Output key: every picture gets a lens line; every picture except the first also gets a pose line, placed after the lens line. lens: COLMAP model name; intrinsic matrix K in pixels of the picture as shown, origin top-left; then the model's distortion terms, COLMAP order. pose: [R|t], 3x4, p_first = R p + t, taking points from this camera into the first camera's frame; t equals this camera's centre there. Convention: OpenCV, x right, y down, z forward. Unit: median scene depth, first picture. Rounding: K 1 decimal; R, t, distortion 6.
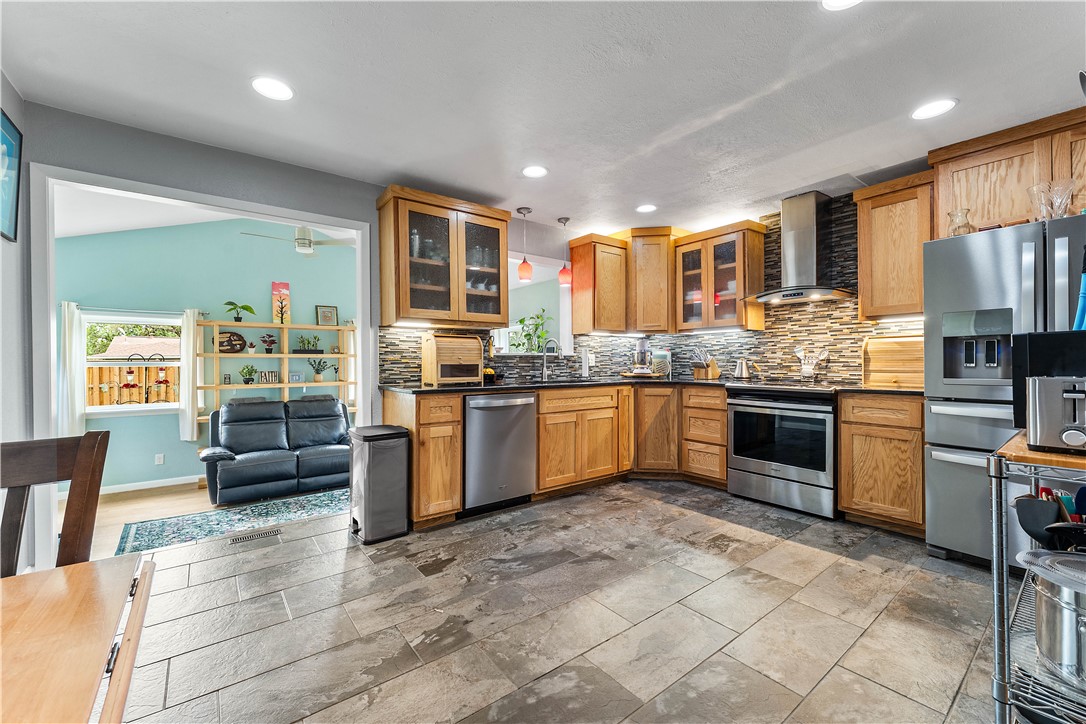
lens RADIAL K [[439.0, 0, 537.3], [0, 439.0, 364.5], [0, 0, 1]] dist [0.000195, 0.000037]
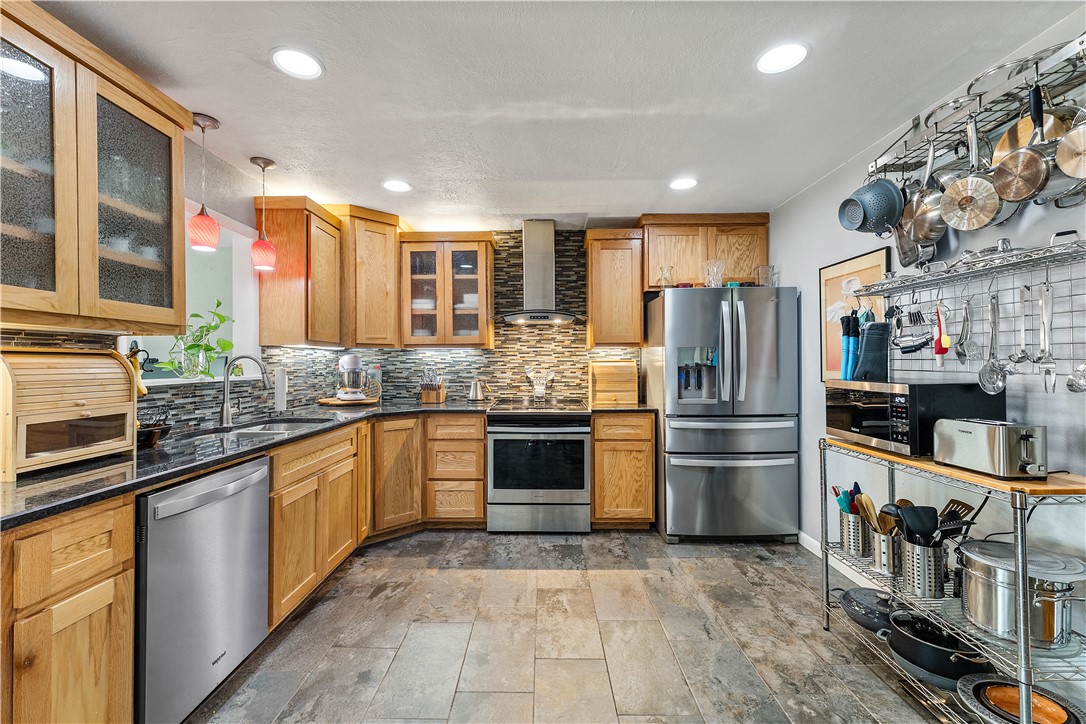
lens RADIAL K [[454.8, 0, 540.2], [0, 454.8, 362.4], [0, 0, 1]] dist [0.001497, 0.000110]
pose [[0.615776, 0.002466, 0.787918, -0.241128], [0.006392, 0.999947, -0.008125, -0.046801], [-0.787896, 0.010039, 0.615727, 0.359824]]
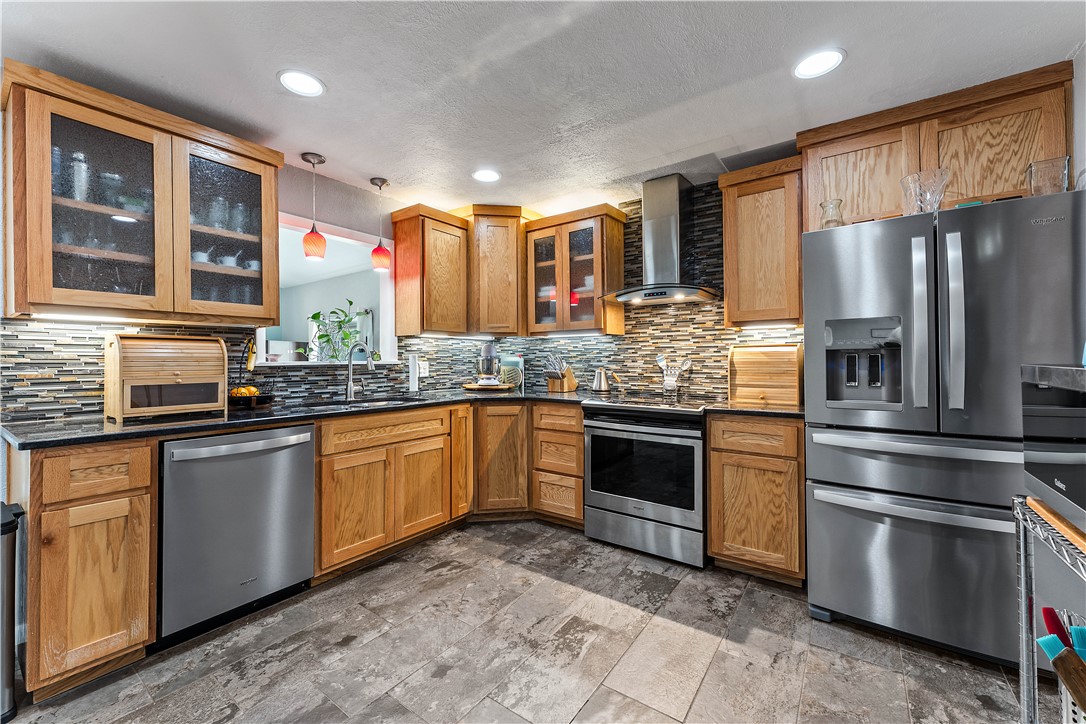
lens RADIAL K [[439.0, 0, 536.3], [0, 439.0, 357.4], [0, 0, 1]] dist [0.000195, 0.000037]
pose [[0.959290, 0.001358, 0.282421, 0.126819], [0.002185, 0.999923, -0.012230, -0.027816], [-0.282415, 0.012350, 0.959213, 0.261607]]
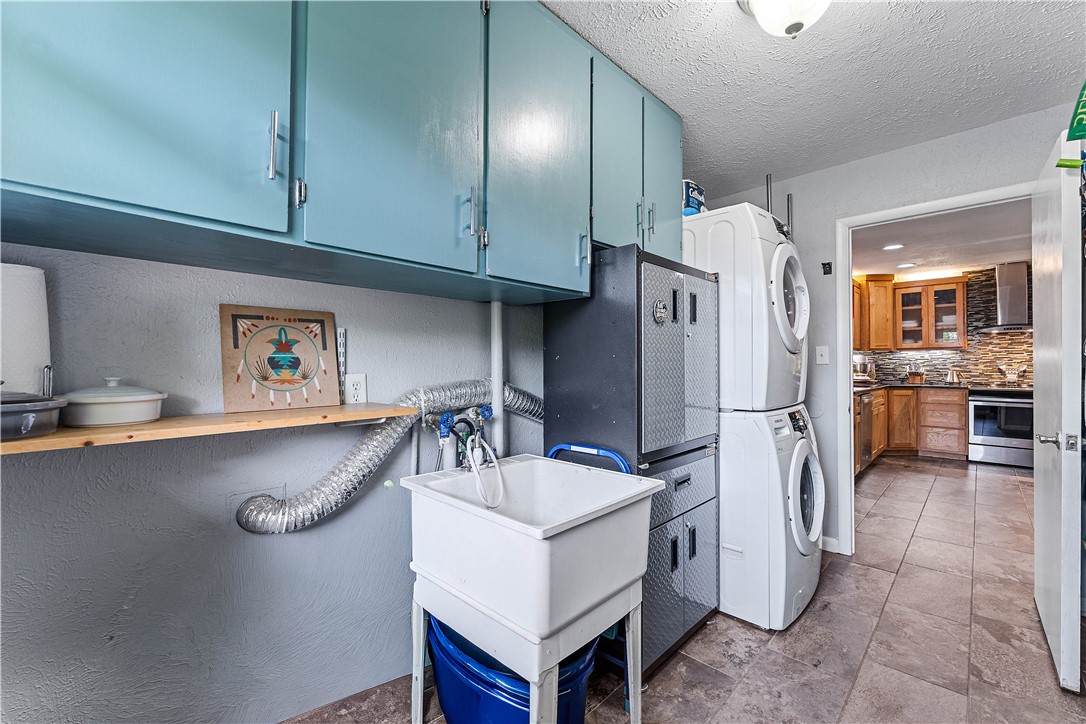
lens RADIAL K [[439.0, 0, 544.8], [0, 439.0, 363.8], [0, 0, 1]] dist [0.000195, 0.000037]
pose [[0.990901, 0.008608, 0.134315, -1.237575], [-0.006513, 0.999850, -0.016034, -0.000045], [-0.134433, 0.015013, 0.990809, -0.288749]]
